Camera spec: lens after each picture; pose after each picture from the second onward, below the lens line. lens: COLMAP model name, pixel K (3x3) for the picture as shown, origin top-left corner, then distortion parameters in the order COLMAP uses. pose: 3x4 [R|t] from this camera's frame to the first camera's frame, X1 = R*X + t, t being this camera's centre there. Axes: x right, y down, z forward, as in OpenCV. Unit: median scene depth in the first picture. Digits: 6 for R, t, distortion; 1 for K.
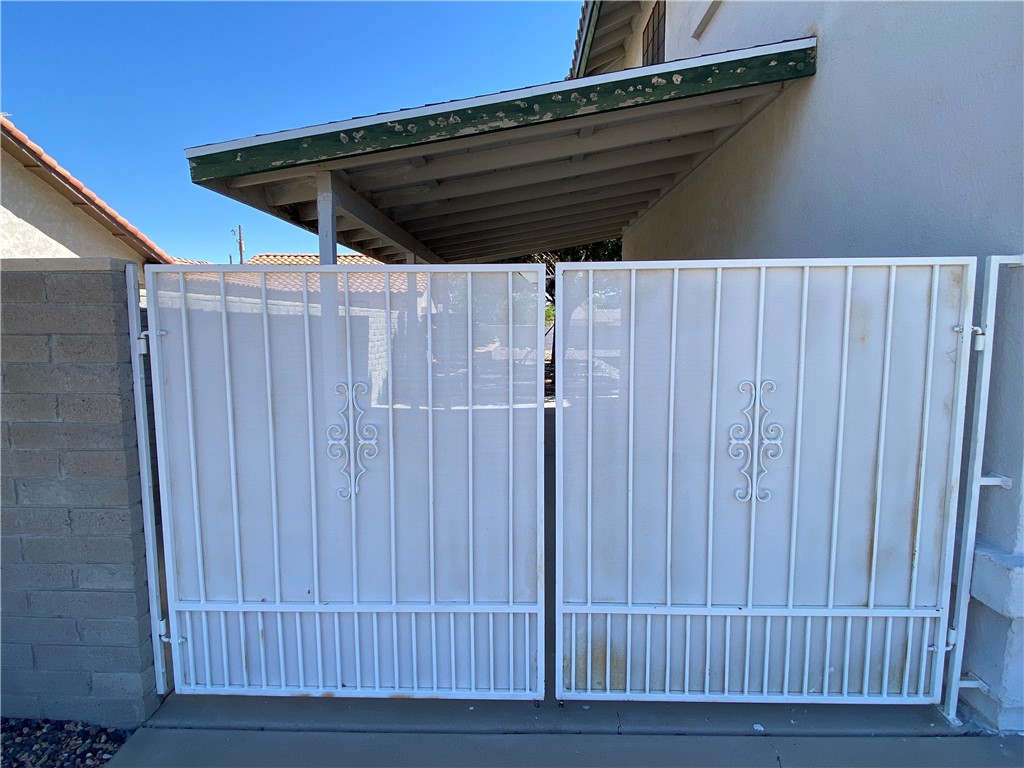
lens RADIAL K [[559.5, 0, 512.0], [0, 559.5, 384.0], [0, 0, 1]] dist [-0.005190, -0.002580]
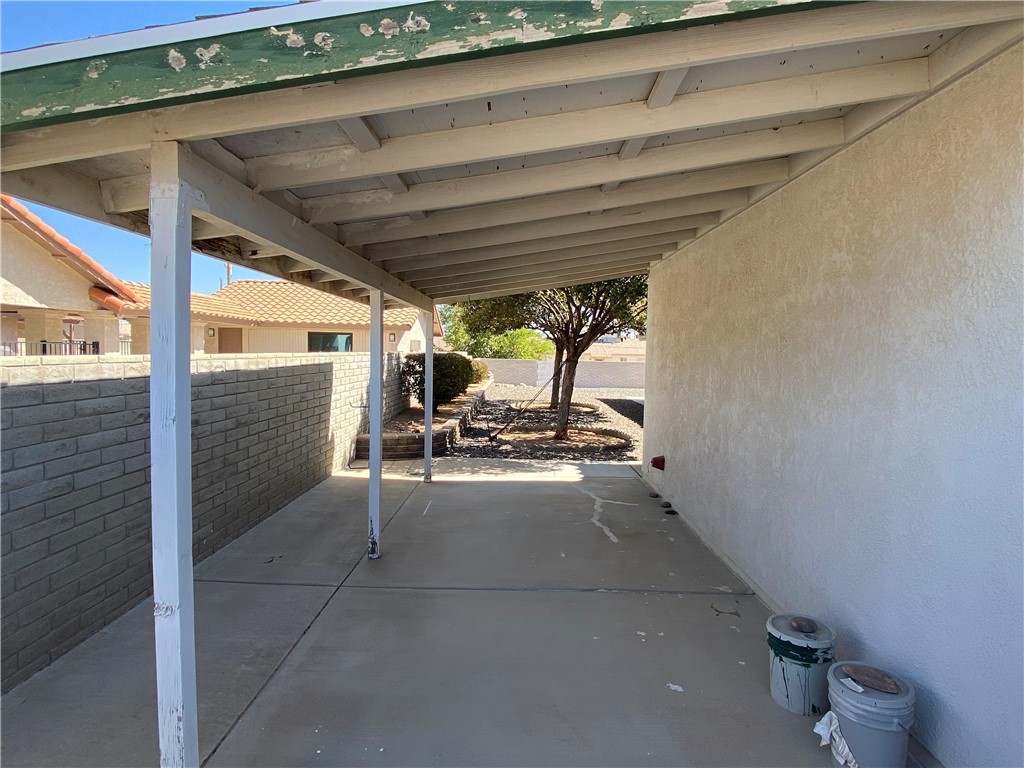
lens RADIAL K [[559.5, 0, 512.0], [0, 559.5, 384.0], [0, 0, 1]] dist [-0.005190, -0.002580]
pose [[0.999705, 0.021344, 0.011553, -0.023155], [-0.020724, 0.998464, -0.051377, -0.153153], [-0.012632, 0.051123, 0.998612, 0.545053]]
